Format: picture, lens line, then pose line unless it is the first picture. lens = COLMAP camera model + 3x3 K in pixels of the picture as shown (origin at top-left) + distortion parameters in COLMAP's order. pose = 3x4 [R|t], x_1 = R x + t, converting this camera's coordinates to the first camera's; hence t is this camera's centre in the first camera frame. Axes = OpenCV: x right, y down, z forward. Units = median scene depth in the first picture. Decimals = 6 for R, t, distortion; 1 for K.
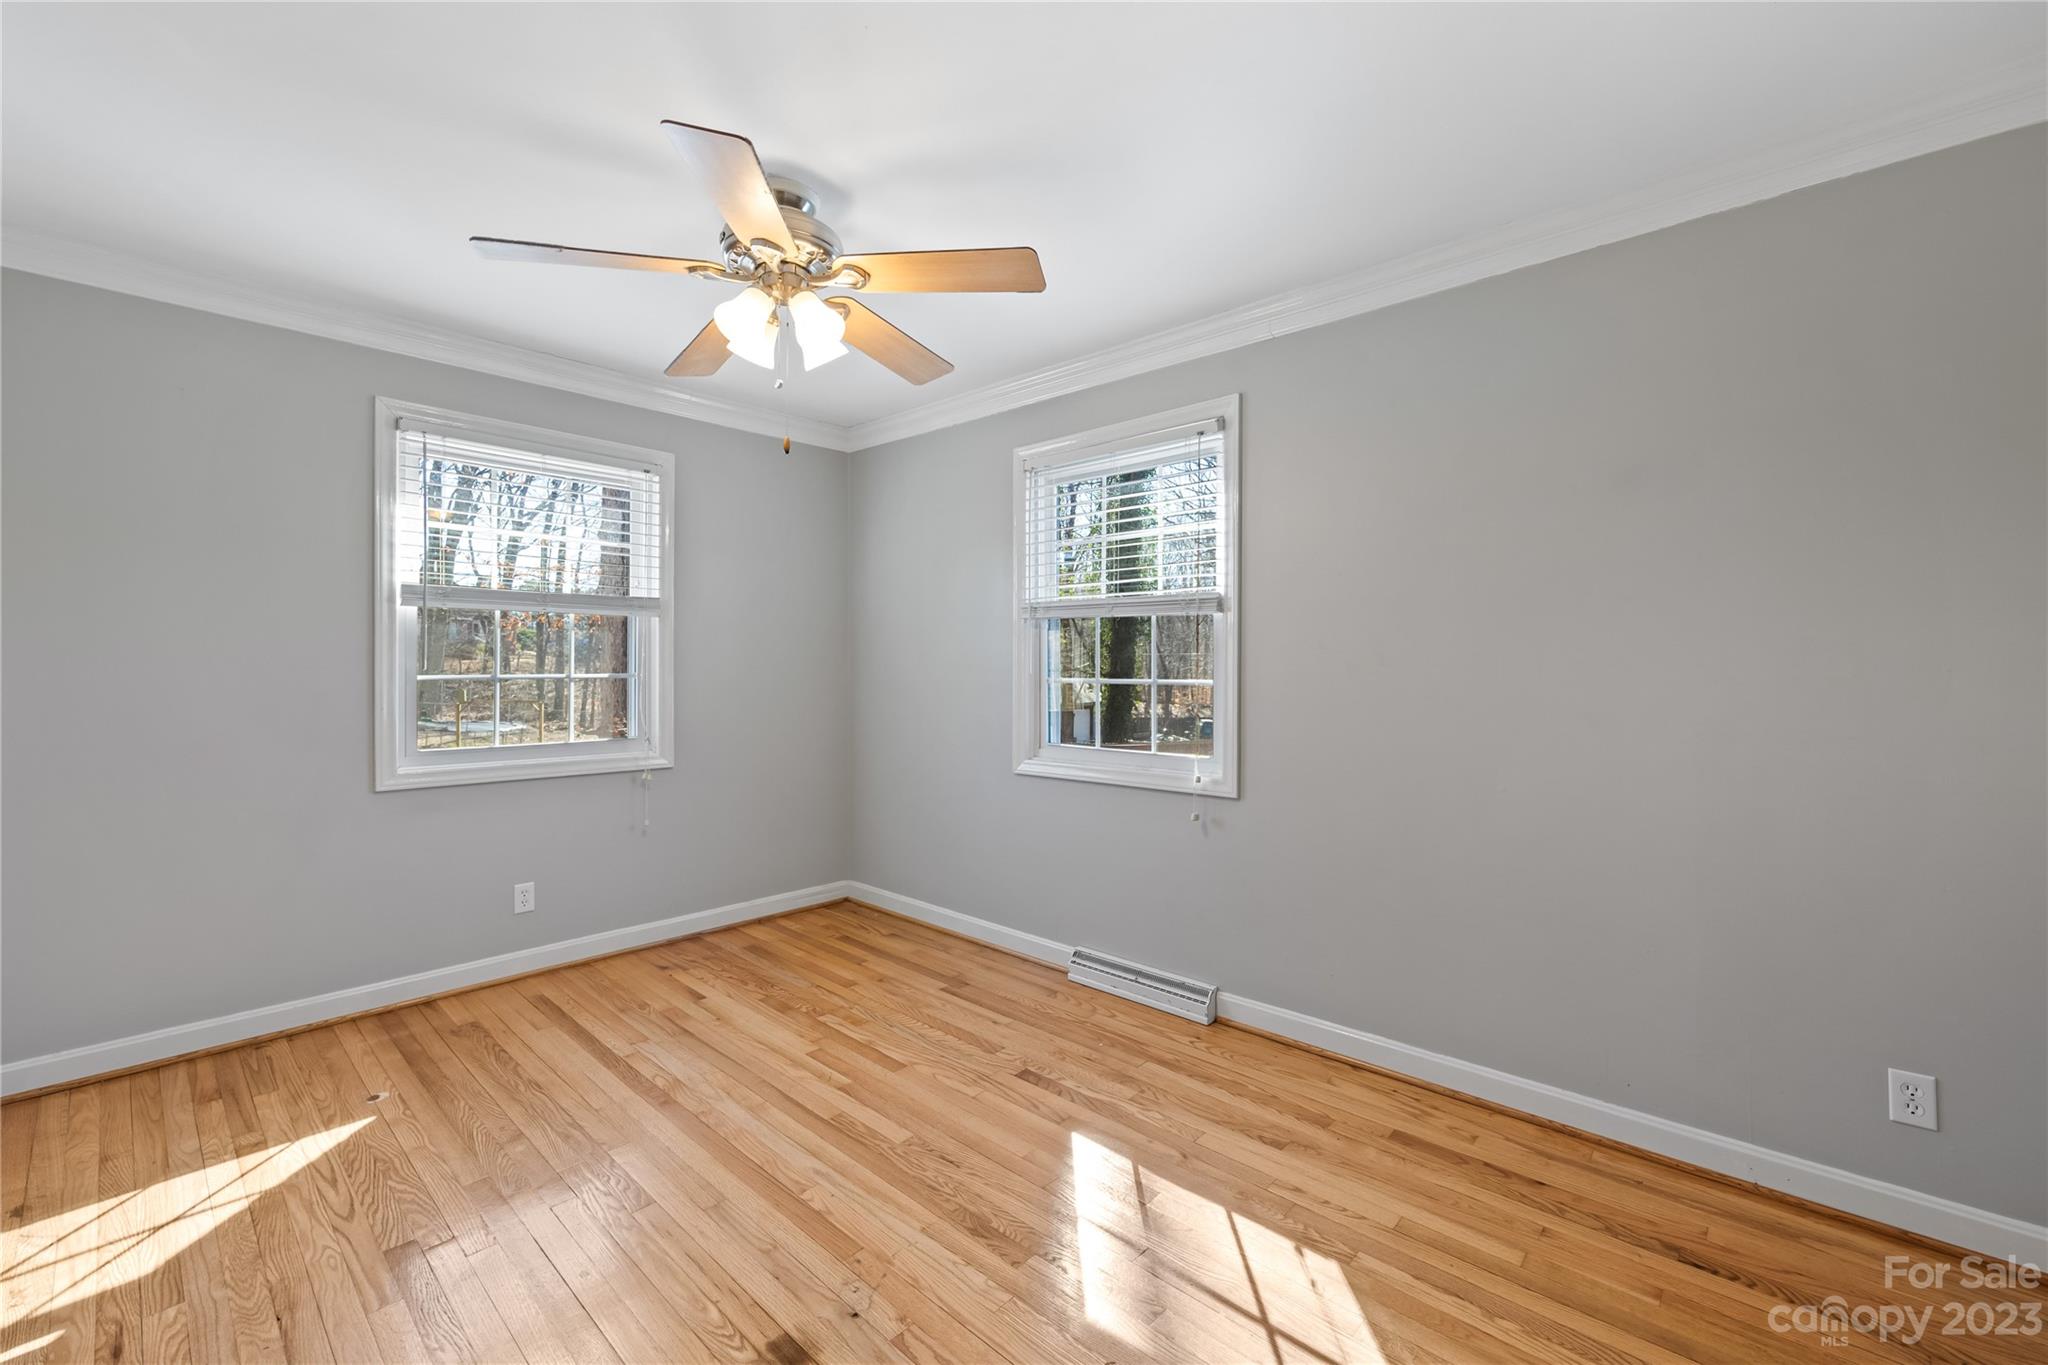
lens RADIAL K [[831.8, 0, 1026.7], [0, 831.8, 671.1], [0, 0, 1]] dist [-0.000039, 0.000106]
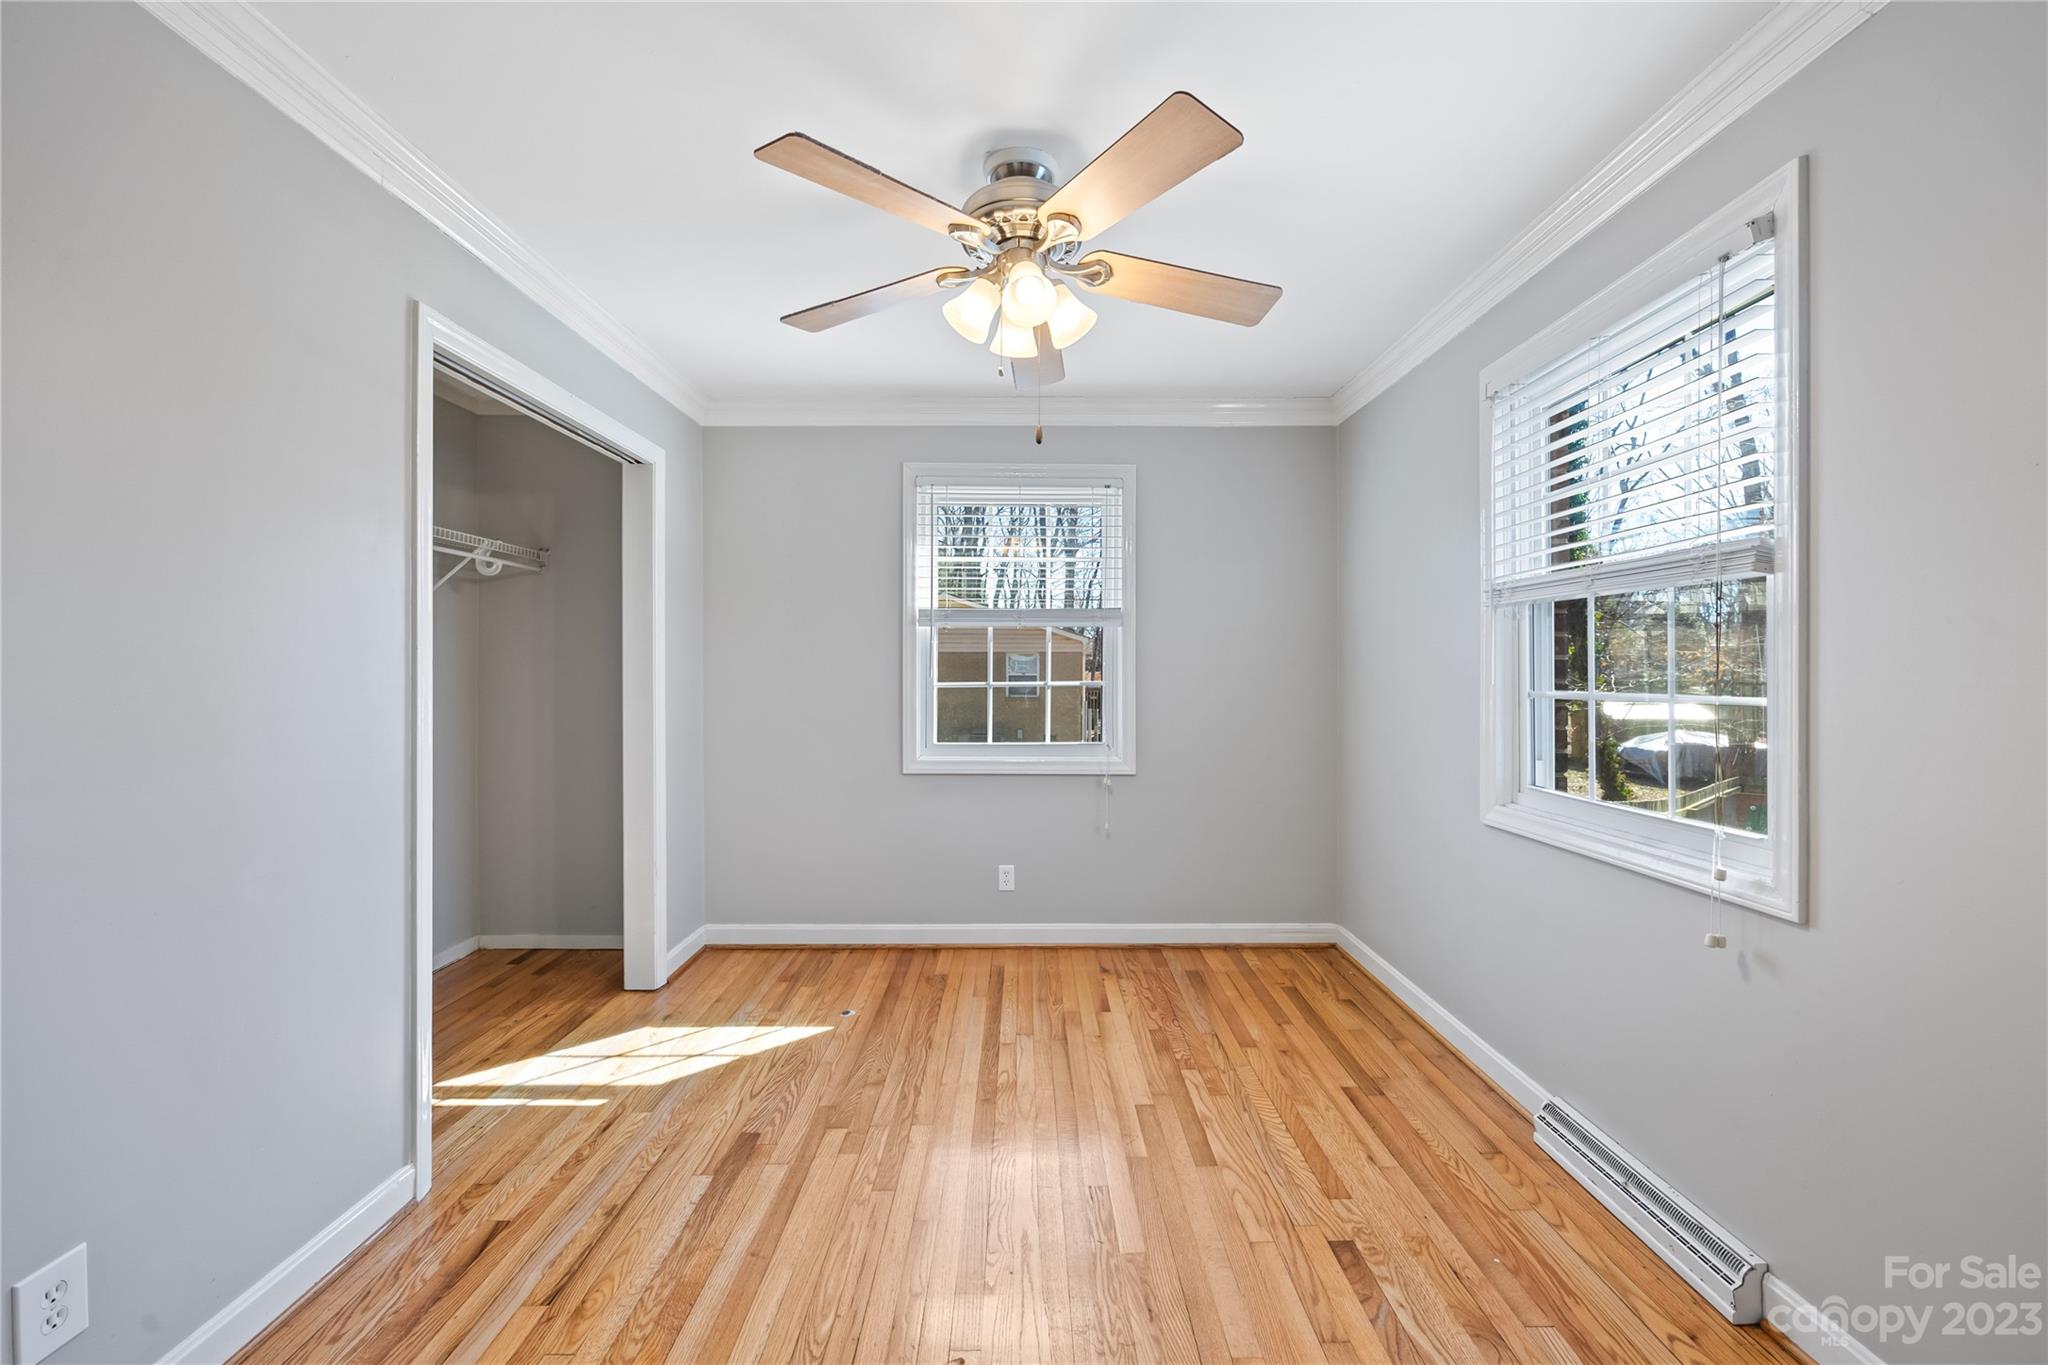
lens RADIAL K [[831.8, 0, 1012.3], [0, 831.8, 673.3], [0, 0, 1]] dist [-0.000039, 0.000106]
pose [[0.691625, -0.002309, -0.722254, 0.271973], [-0.004214, 0.999965, -0.007231, 0.000424], [0.722245, 0.008045, 0.691591, 0.257349]]
